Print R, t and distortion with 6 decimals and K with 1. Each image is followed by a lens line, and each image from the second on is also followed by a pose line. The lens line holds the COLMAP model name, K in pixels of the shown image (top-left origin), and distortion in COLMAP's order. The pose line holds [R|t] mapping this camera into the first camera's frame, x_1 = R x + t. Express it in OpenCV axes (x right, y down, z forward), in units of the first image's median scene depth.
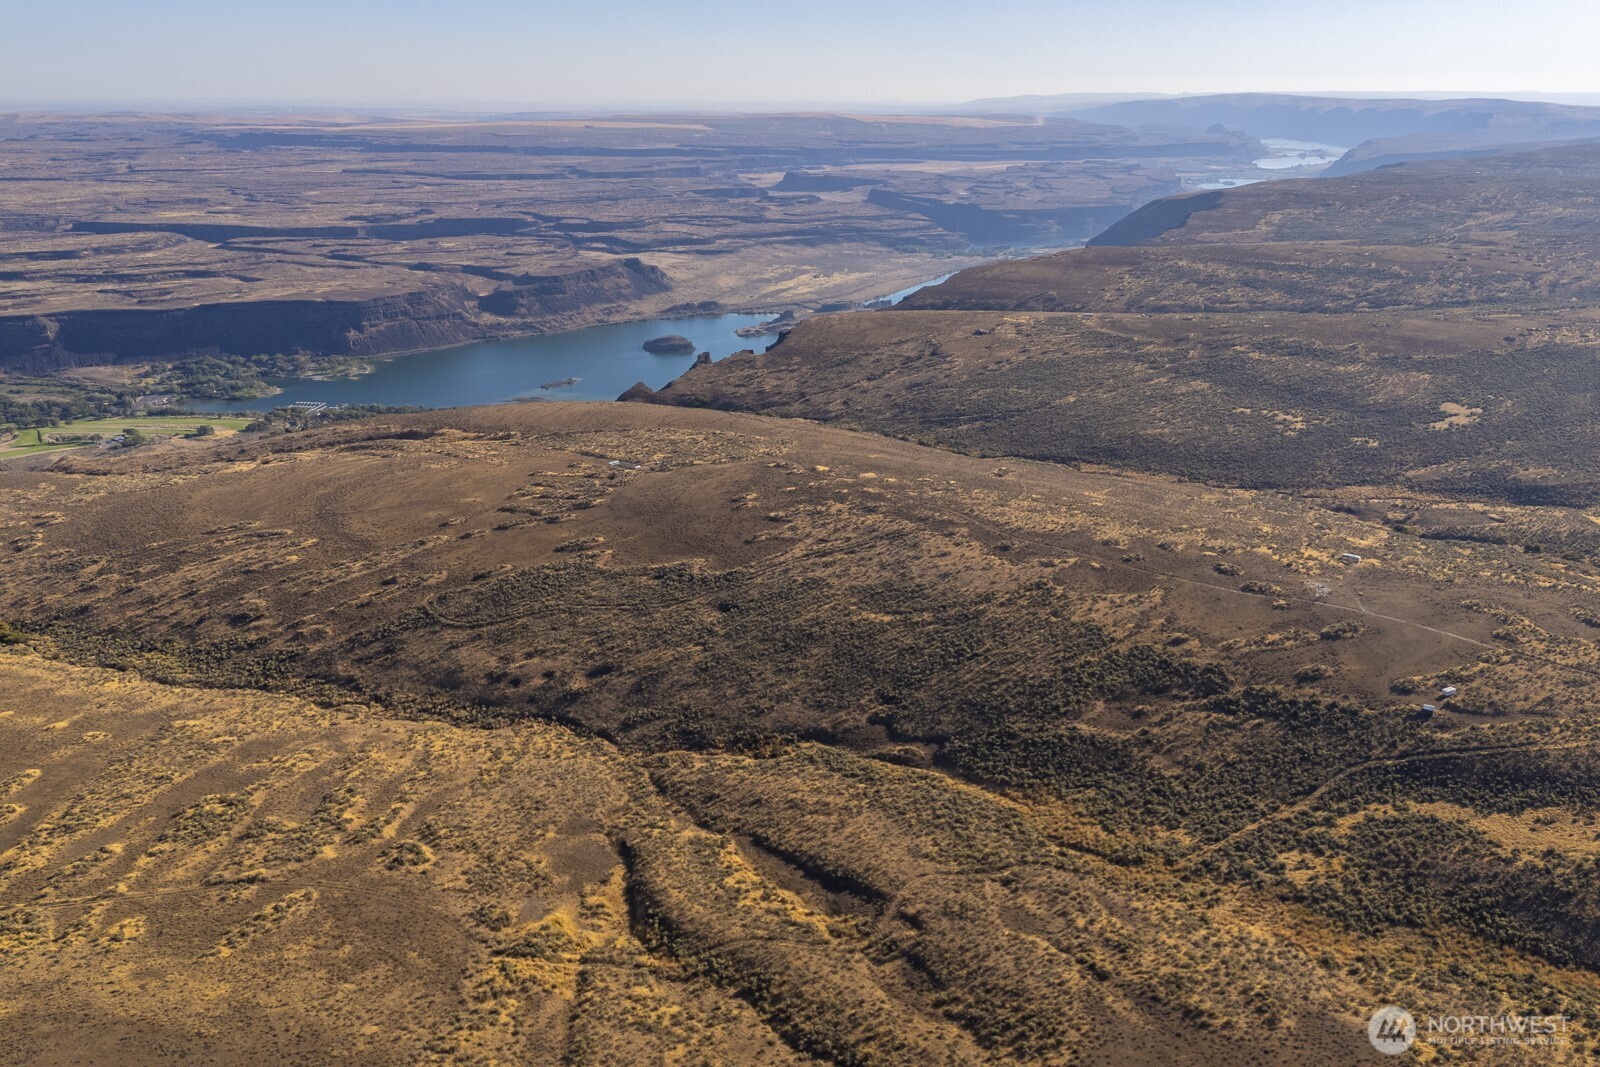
lens RADIAL K [[1178.8, 0, 779.2], [0, 1178.8, 558.3], [0, 0, 1]] dist [0.044518, -0.049274]
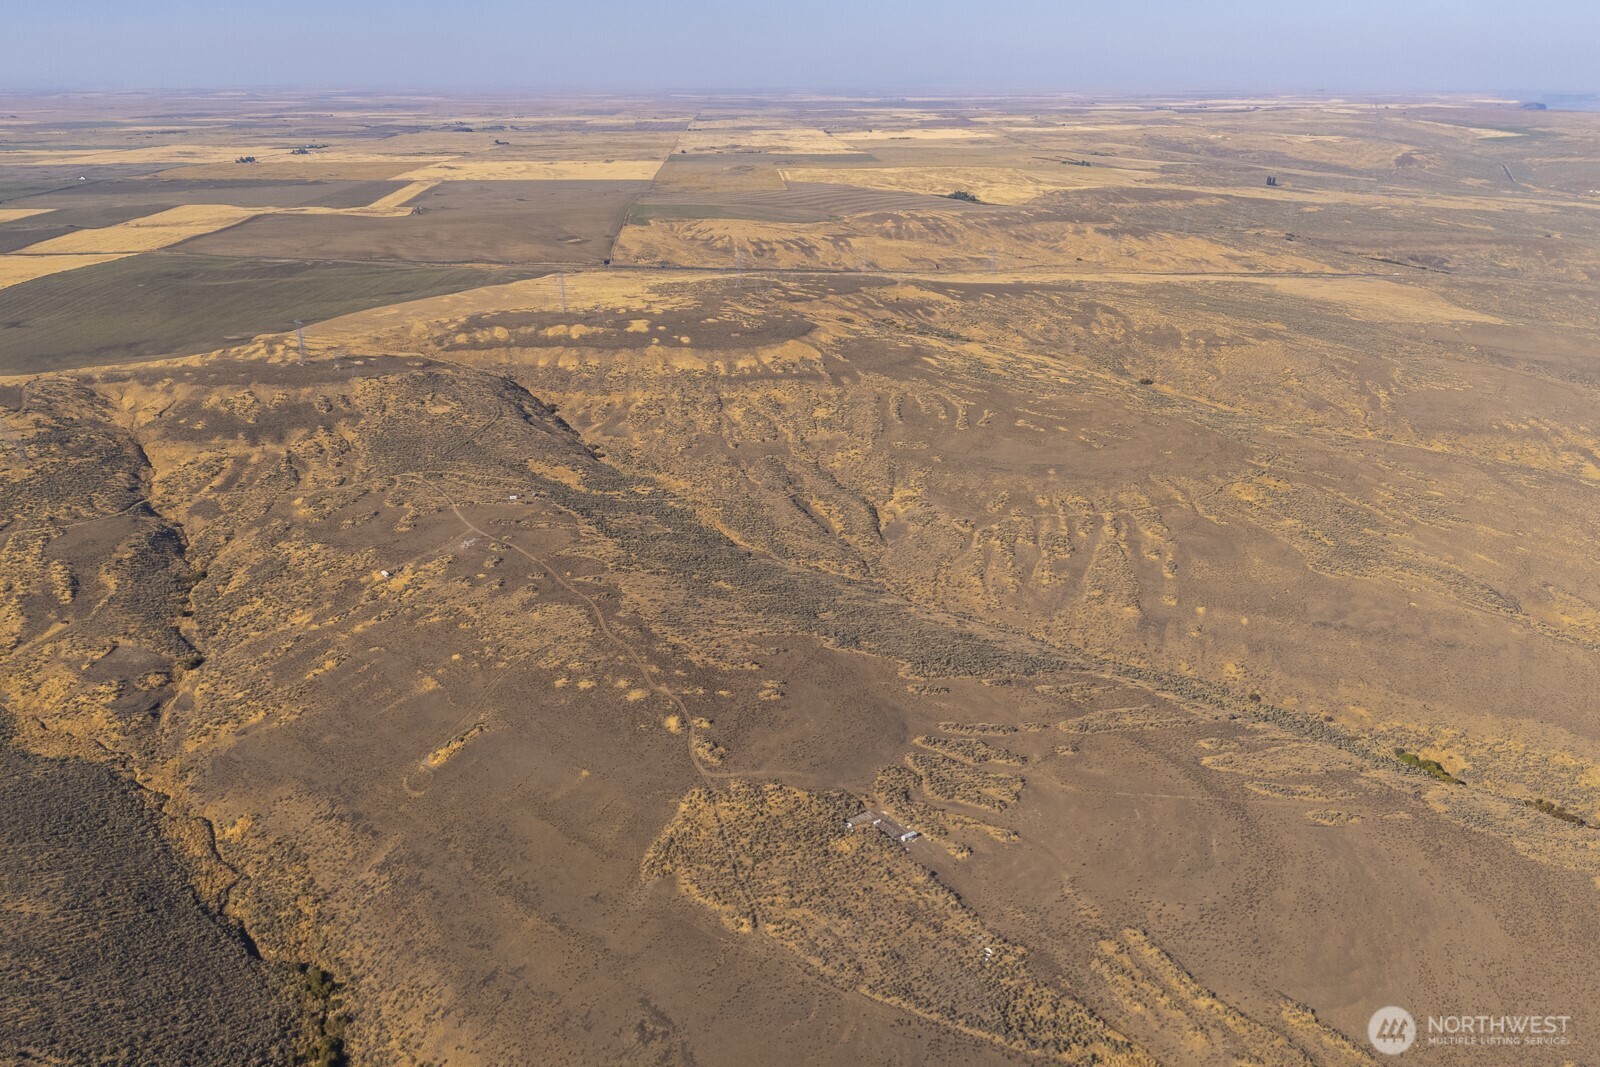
lens RADIAL K [[1186.1, 0, 800.8], [0, 1186.1, 598.0], [0, 0, 1]] dist [0.048008, -0.061599]
pose [[-0.986807, -0.058206, 0.151078, -0.140971], [0.066858, 0.703355, 0.707687, -0.576004], [-0.147453, 0.708451, -0.690184, 1.145791]]
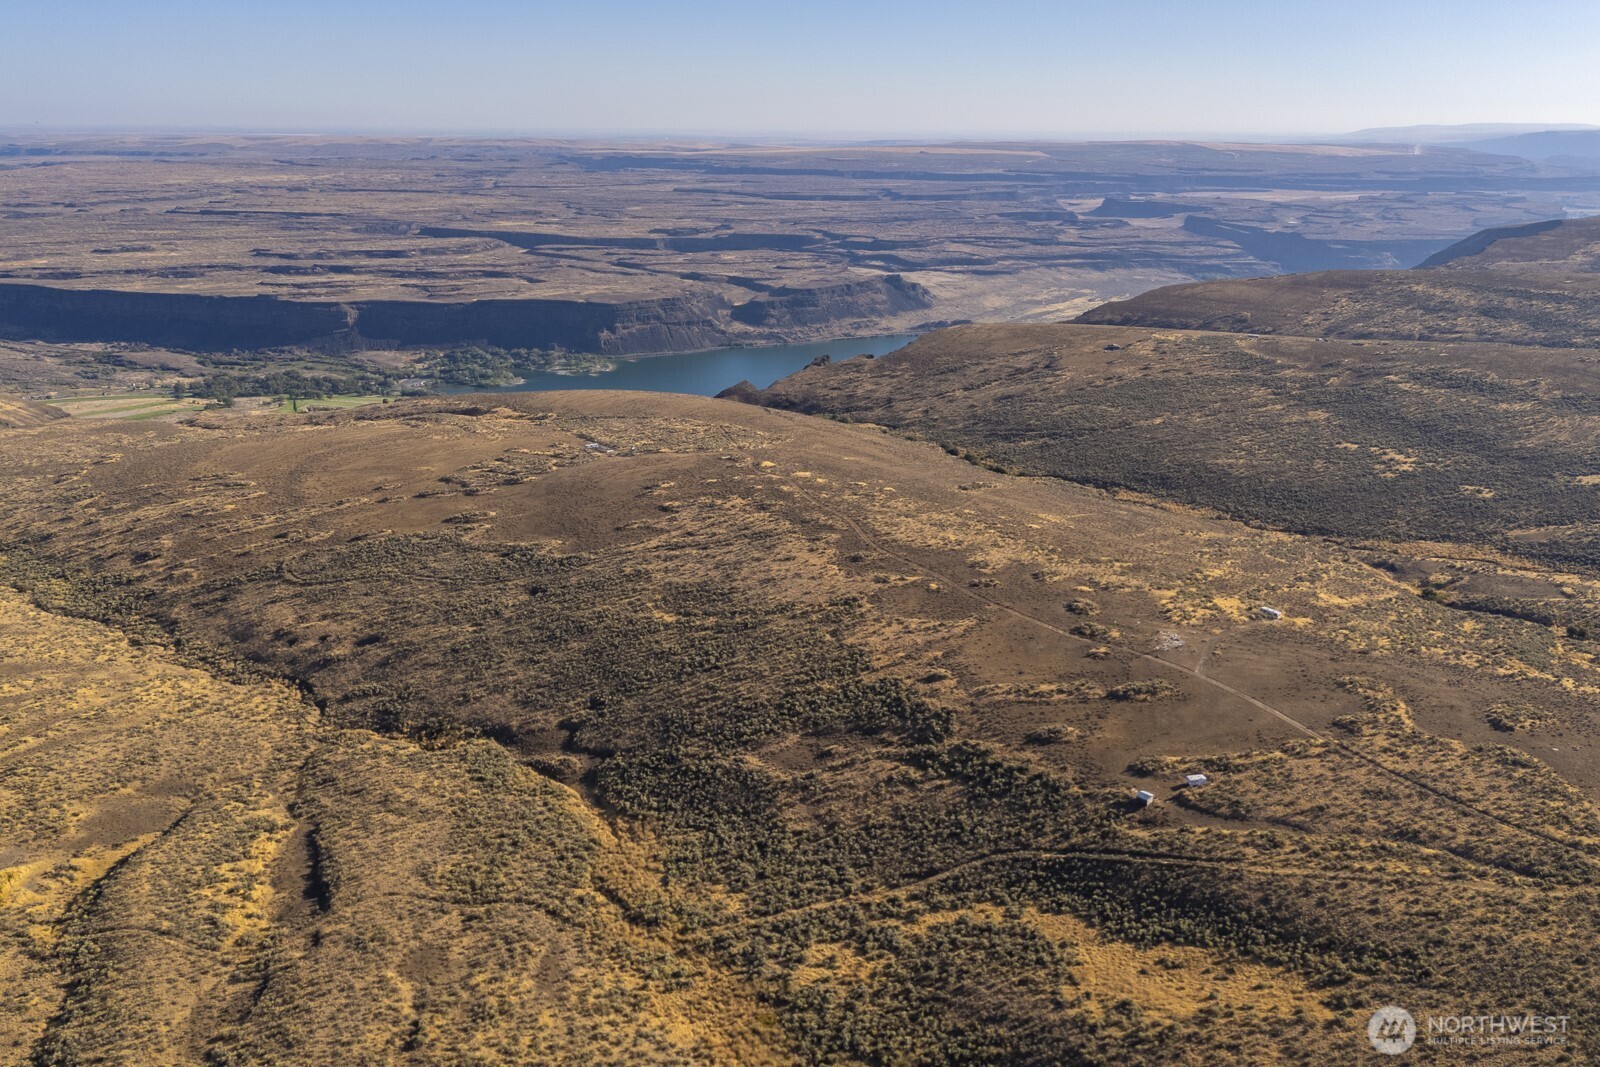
lens RADIAL K [[1184.5, 0, 778.9], [0, 1184.5, 529.6], [0, 0, 1]] dist [0.059561, -0.078536]
pose [[0.961761, 0.091399, -0.258188, 0.215409], [-0.102831, 0.994213, -0.031095, 0.001693], [0.253852, 0.056456, 0.965594, 0.082352]]
